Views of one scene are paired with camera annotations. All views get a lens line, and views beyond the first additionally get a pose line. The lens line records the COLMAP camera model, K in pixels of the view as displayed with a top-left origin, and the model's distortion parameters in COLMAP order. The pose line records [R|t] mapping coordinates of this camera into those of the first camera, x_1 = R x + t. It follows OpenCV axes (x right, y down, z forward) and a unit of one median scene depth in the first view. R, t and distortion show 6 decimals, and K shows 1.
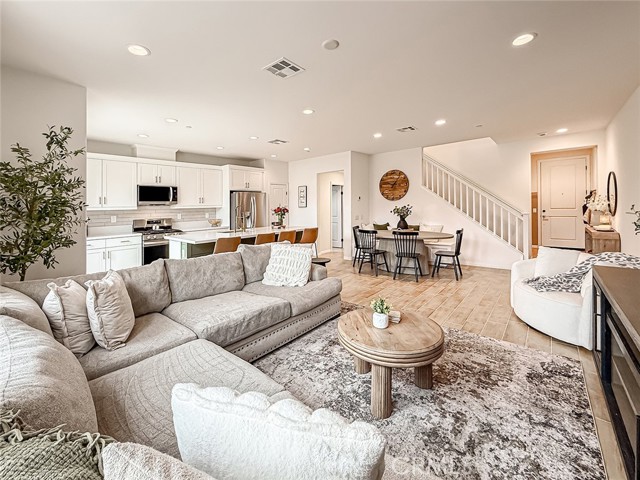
lens RADIAL K [[264.1, 0, 315.5], [0, 264.1, 204.8], [0, 0, 1]] dist [-0.000680, 0.000730]
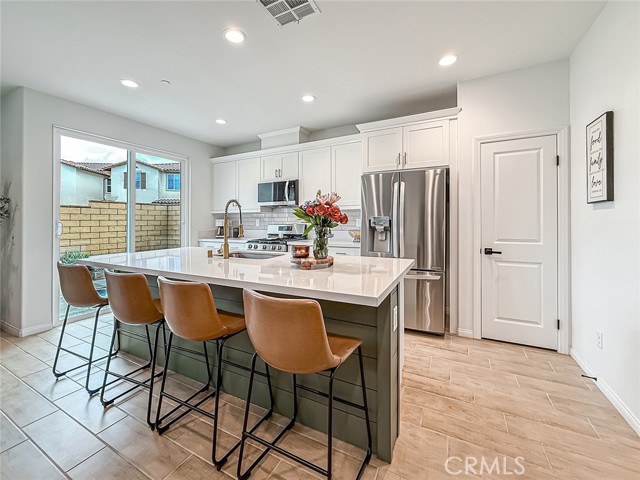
lens RADIAL K [[264.1, 0, 317.3], [0, 264.1, 225.7], [0, 0, 1]] dist [-0.000680, 0.000730]
pose [[0.232705, 0.041856, -0.971646, 0.179802], [0.008078, 0.998956, 0.044967, 0.023009], [0.972514, -0.018313, 0.232124, 0.902275]]
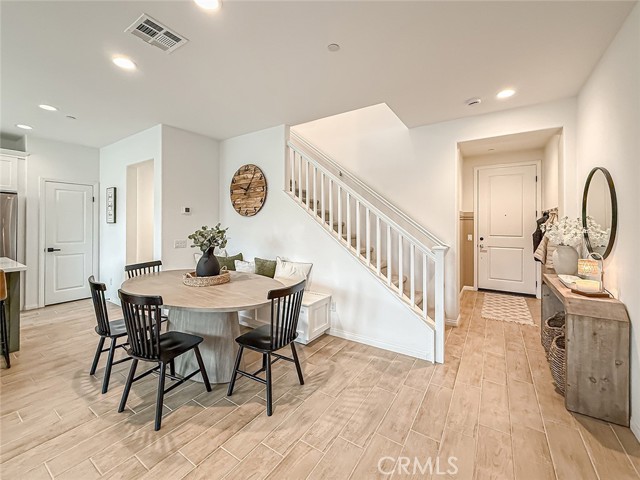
lens RADIAL K [[264.1, 0, 315.2], [0, 264.1, 215.4], [0, 0, 1]] dist [-0.000680, 0.000730]
pose [[0.991099, 0.033536, 0.128834, 0.436645], [-0.030283, 0.999173, -0.027128, -0.008186], [-0.129638, 0.022985, 0.991295, 0.470150]]
